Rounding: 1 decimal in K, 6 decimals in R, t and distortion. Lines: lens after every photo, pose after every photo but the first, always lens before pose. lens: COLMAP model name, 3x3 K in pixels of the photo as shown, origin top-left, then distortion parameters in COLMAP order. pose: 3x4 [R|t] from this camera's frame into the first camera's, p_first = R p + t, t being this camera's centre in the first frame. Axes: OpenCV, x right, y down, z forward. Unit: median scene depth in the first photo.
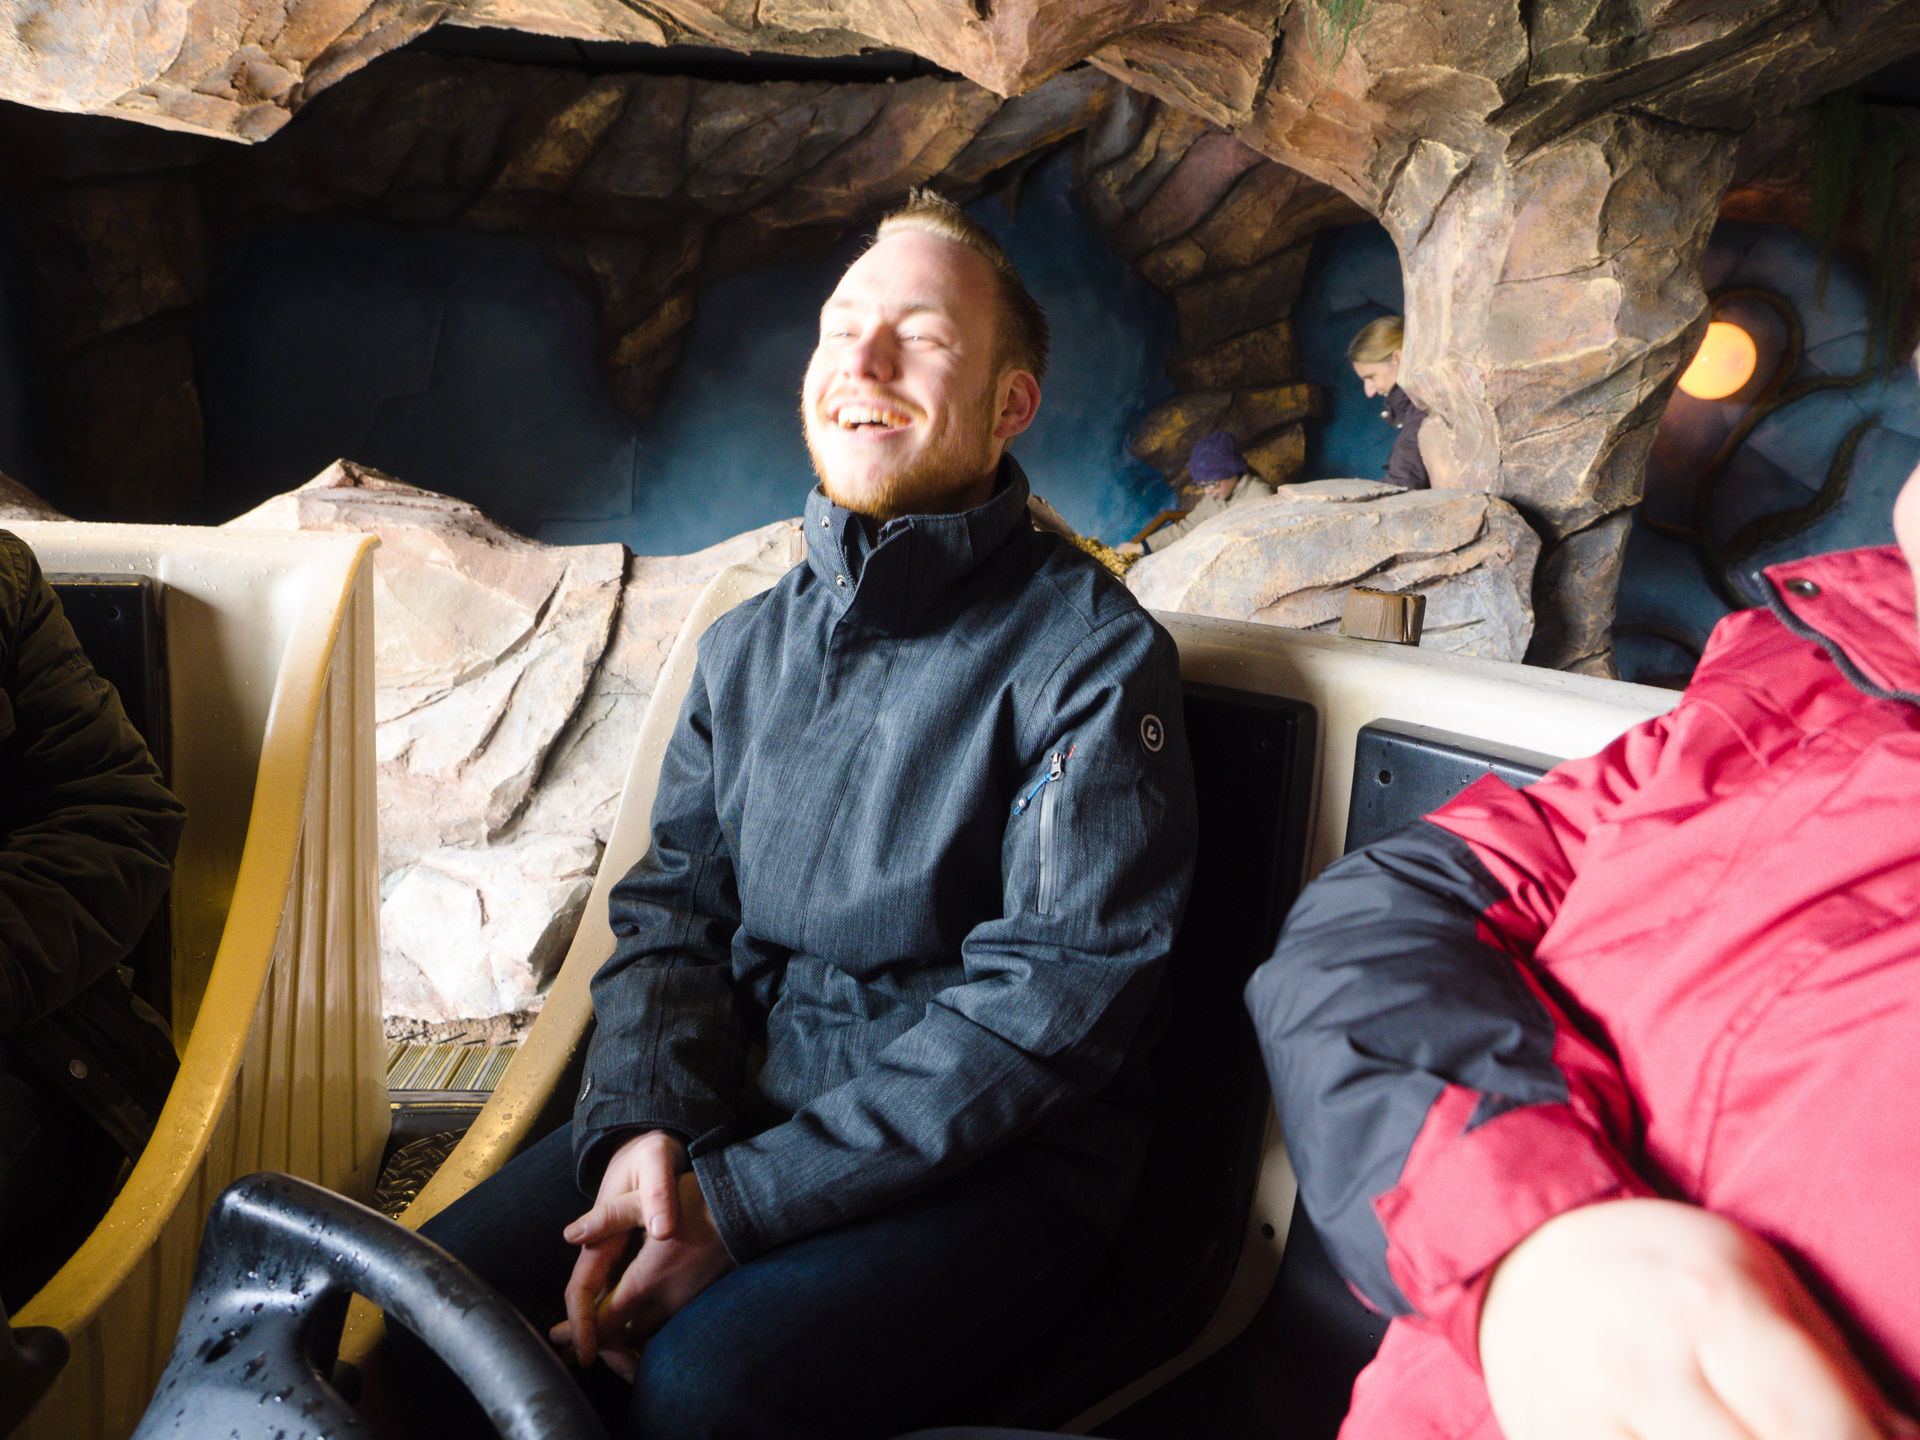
lens RADIAL K [[1350.0, 0, 960.0], [0, 1350.0, 720.0], [0, 0, 1]] dist [-0.008045, 0.002417]
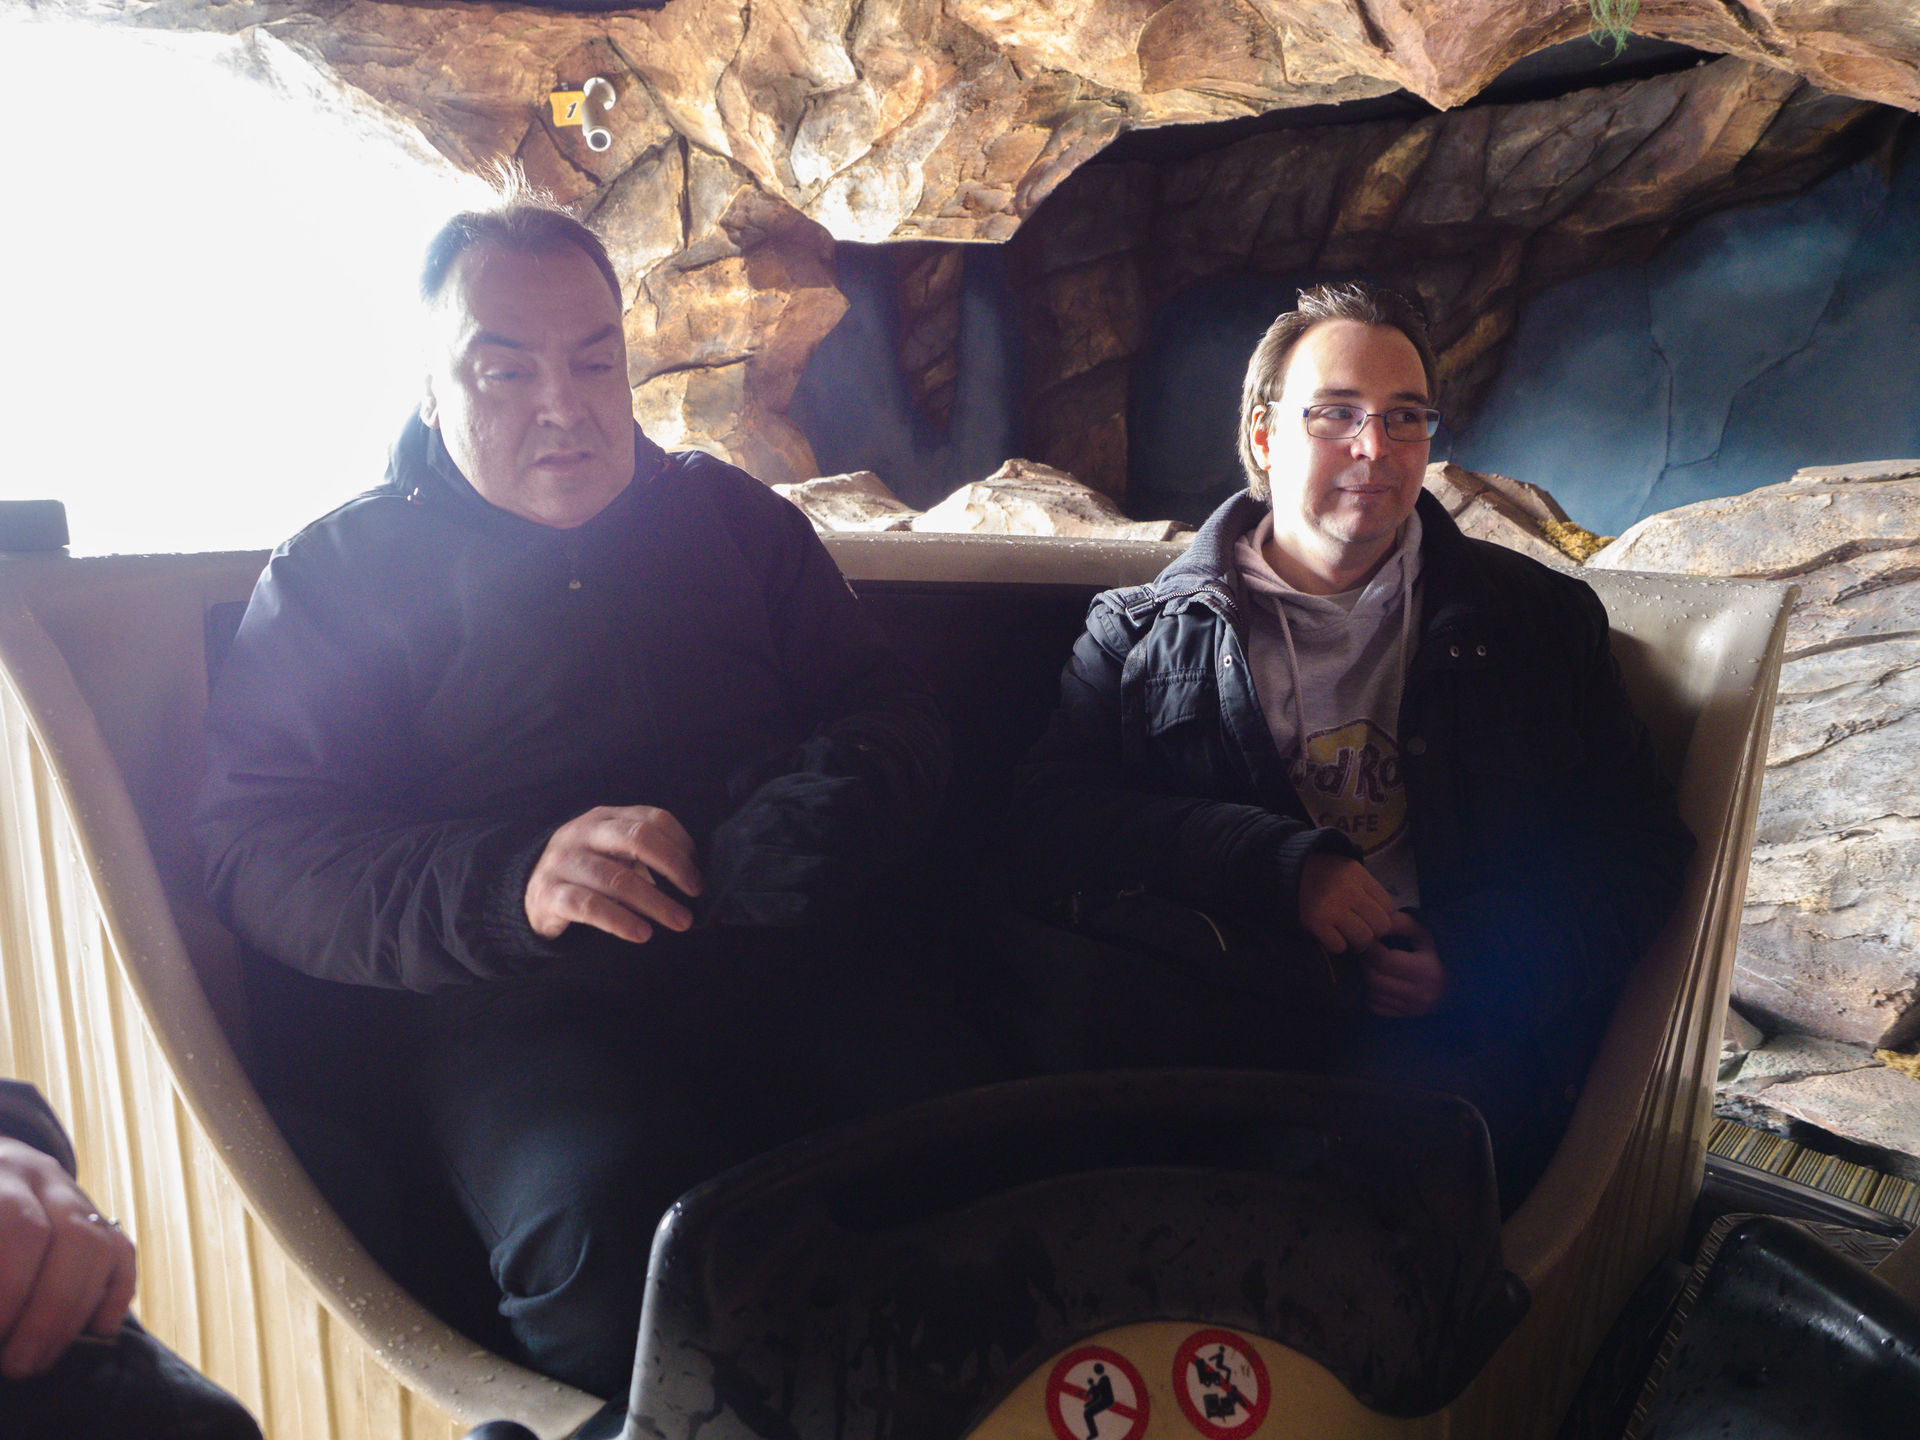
lens RADIAL K [[1350.0, 0, 960.0], [0, 1350.0, 720.0], [0, 0, 1]] dist [-0.008045, 0.002417]
pose [[0.681296, 0.117120, -0.722578, 0.333976], [-0.134379, 0.990353, 0.033820, 0.022124], [0.719568, 0.074058, 0.690462, 0.003534]]
